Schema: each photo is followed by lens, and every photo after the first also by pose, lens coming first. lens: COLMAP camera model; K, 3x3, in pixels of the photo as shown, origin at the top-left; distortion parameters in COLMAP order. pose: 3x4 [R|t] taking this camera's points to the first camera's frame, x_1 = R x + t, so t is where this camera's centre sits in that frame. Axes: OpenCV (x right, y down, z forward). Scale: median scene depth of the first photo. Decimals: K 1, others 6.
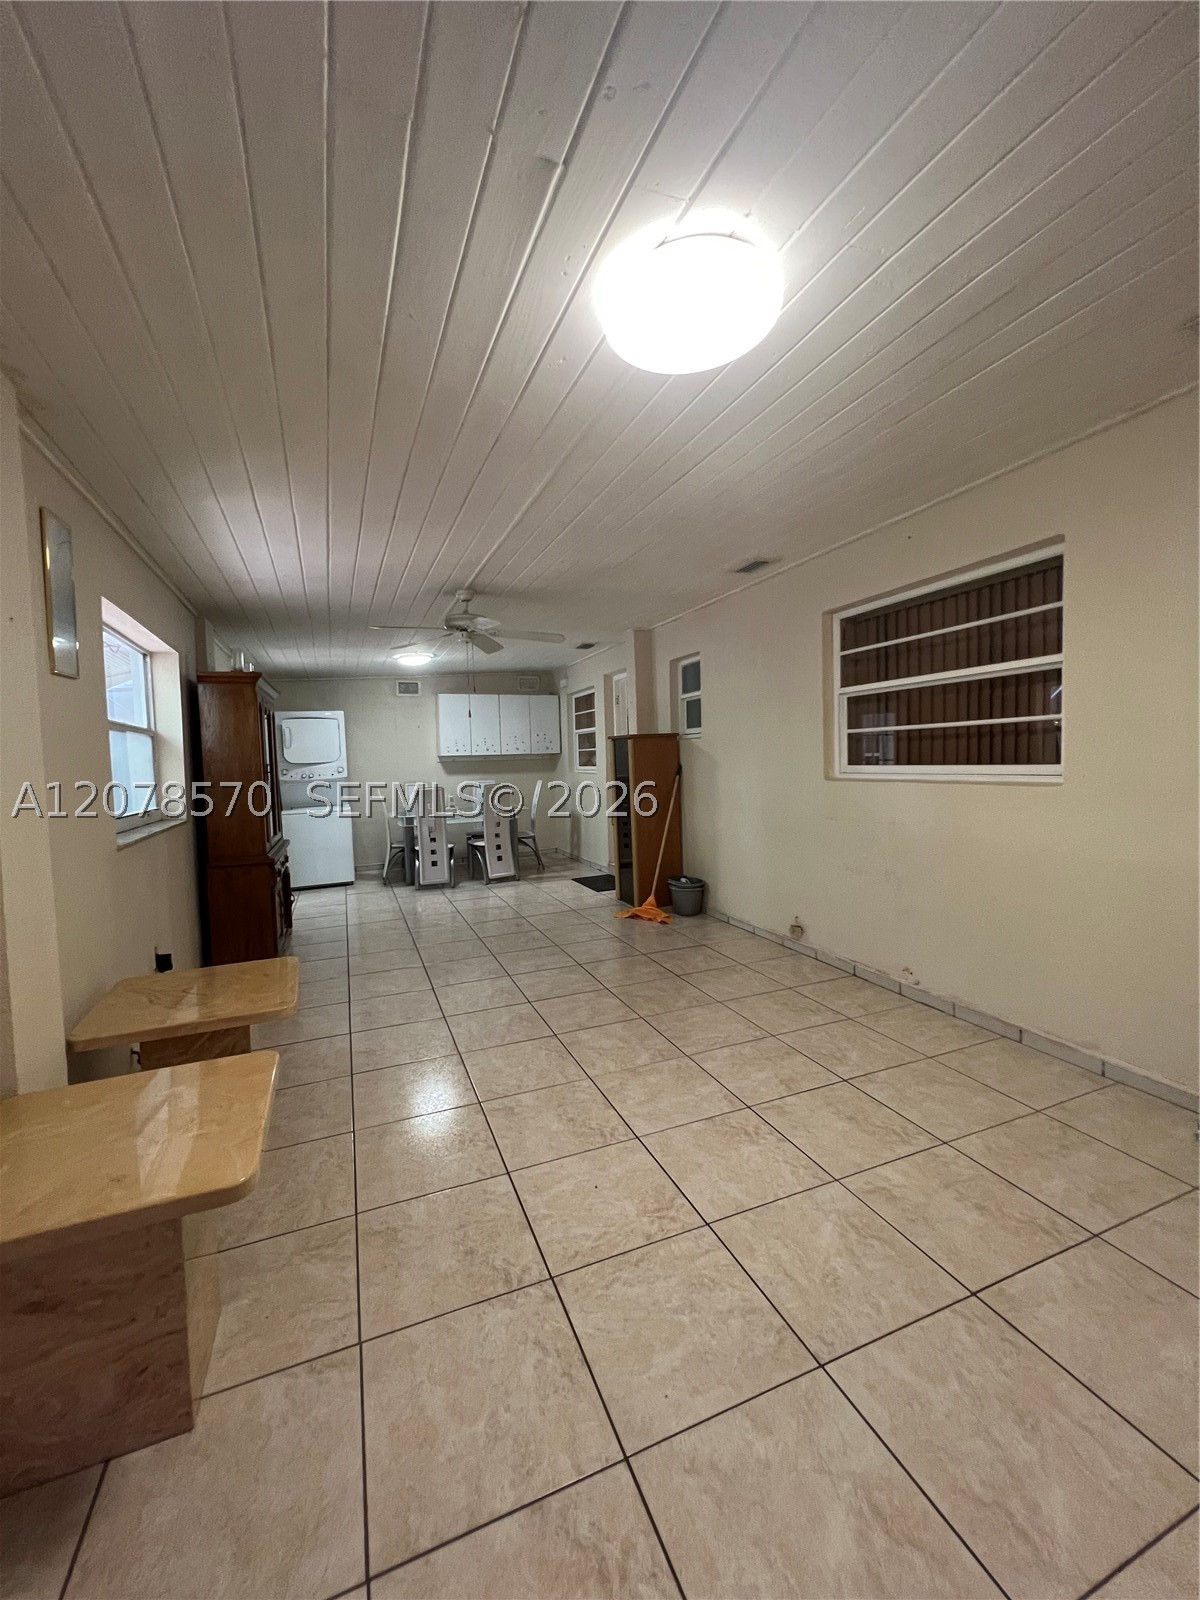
lens RADIAL K [[643.2, 0, 594.4], [0, 643.2, 788.4], [0, 0, 1]] dist [-0.001094, 0.000251]
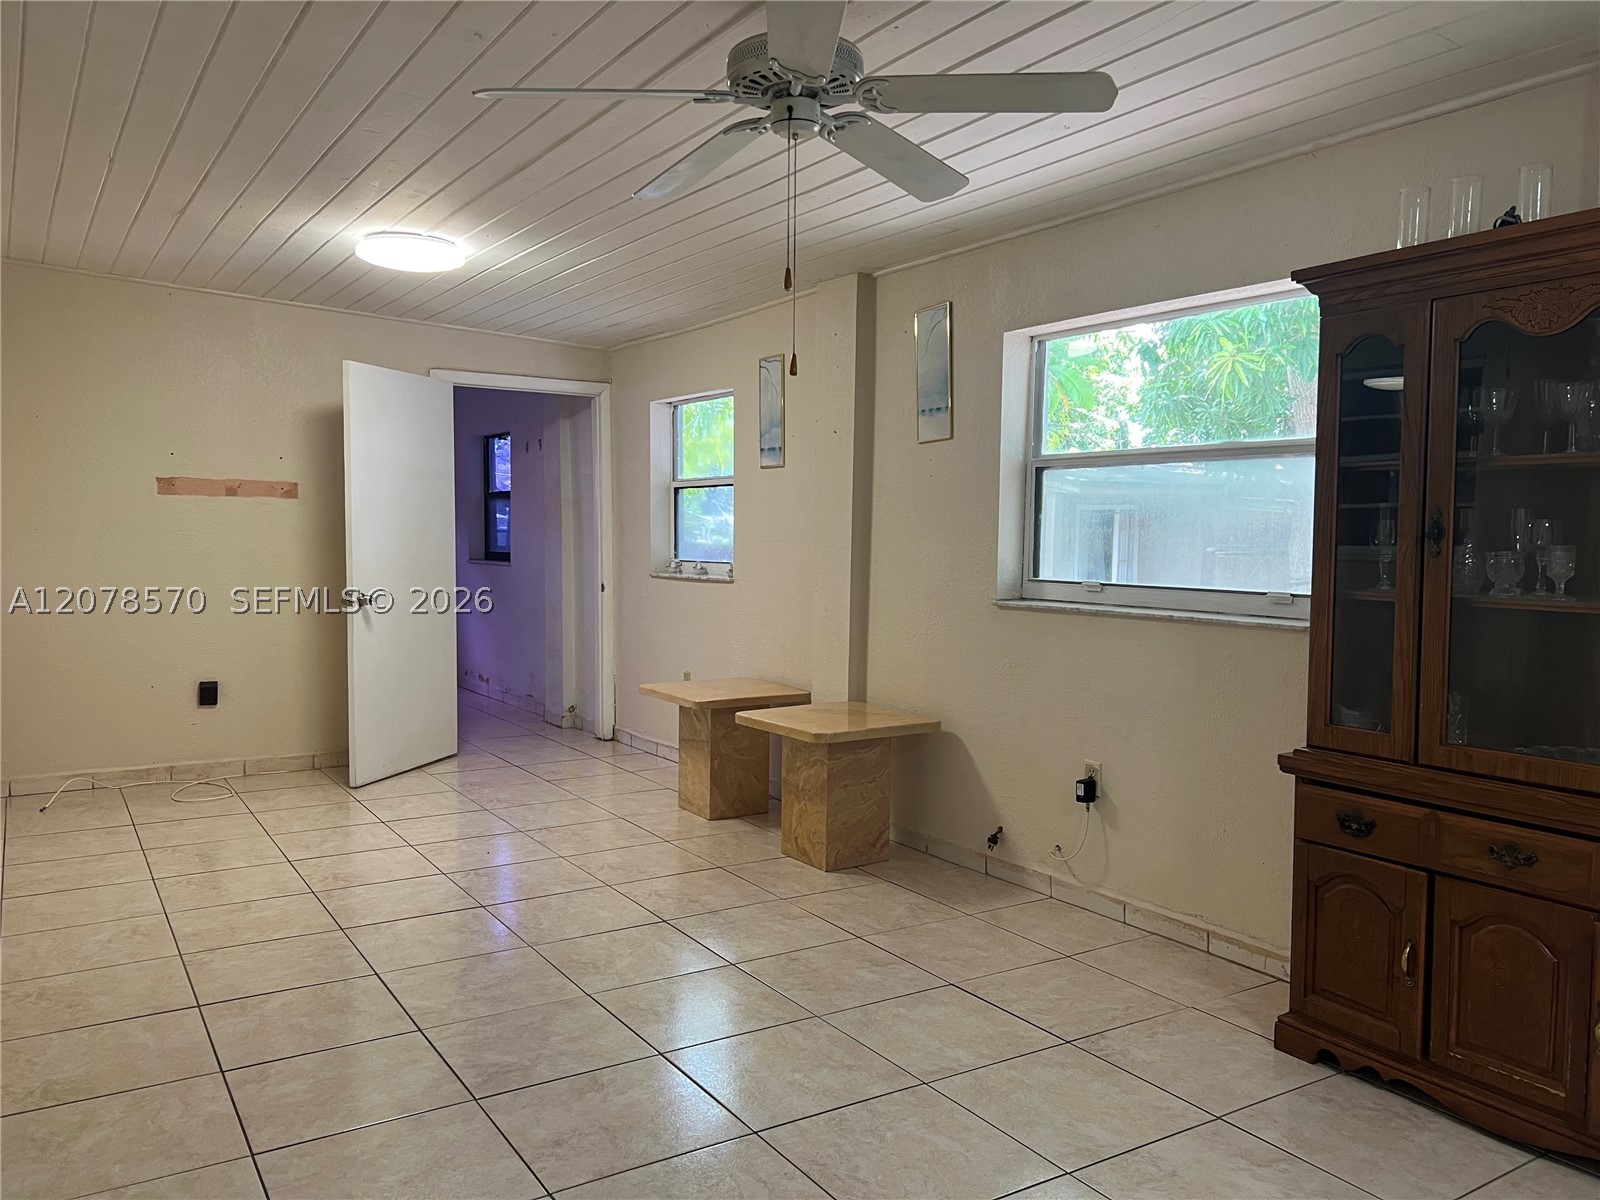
lens RADIAL K [[1231.1, 0, 801.3], [0, 1231.1, 601.4], [0, 0, 1]] dist [0.003853, 0.003221]
pose [[-0.982321, 0.031447, -0.184547, -0.099935], [0.010558, 0.993528, 0.113096, -0.086058], [0.186909, 0.109148, -0.976295, 2.011687]]
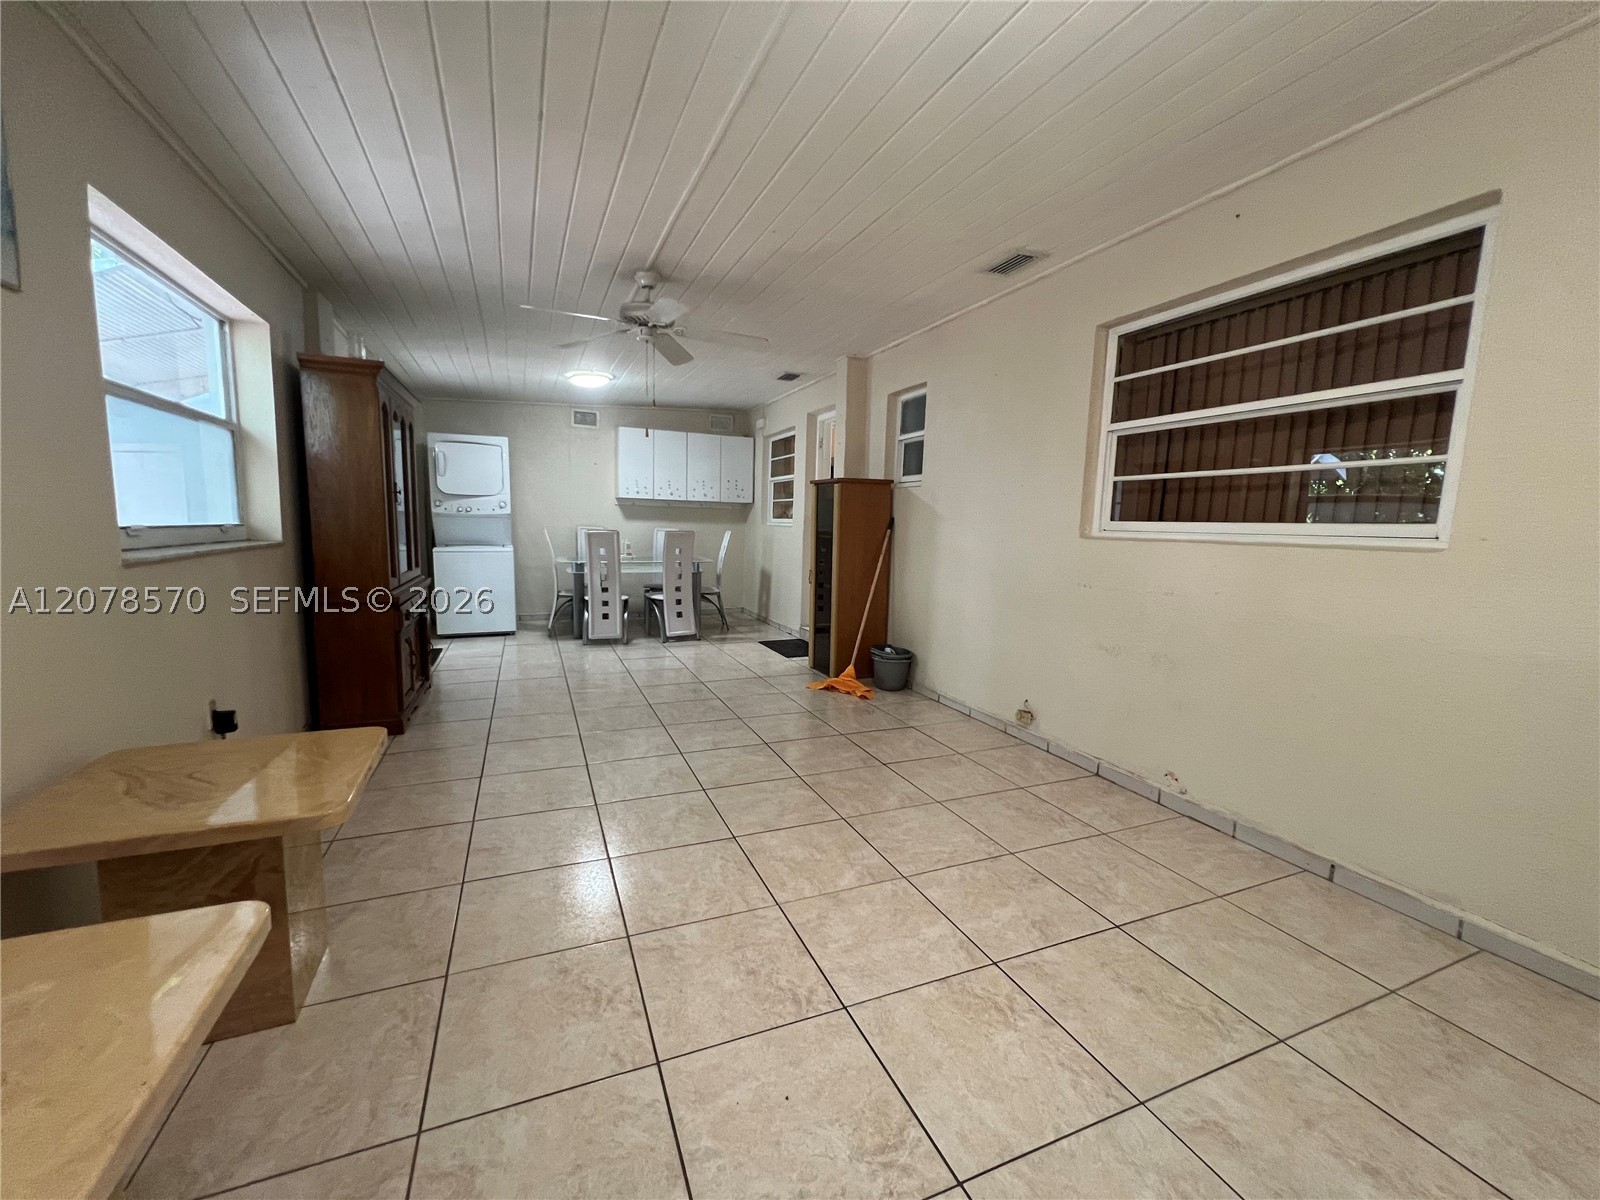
lens RADIAL K [[643.2, 0, 792.8], [0, 643.2, 601.4], [0, 0, 1]] dist [-0.001094, 0.000251]
pose [[0.998245, 0.055258, 0.021279, -0.019936], [-0.056694, 0.995633, 0.074171, 0.031057], [-0.017087, -0.075248, 0.997018, 0.216046]]
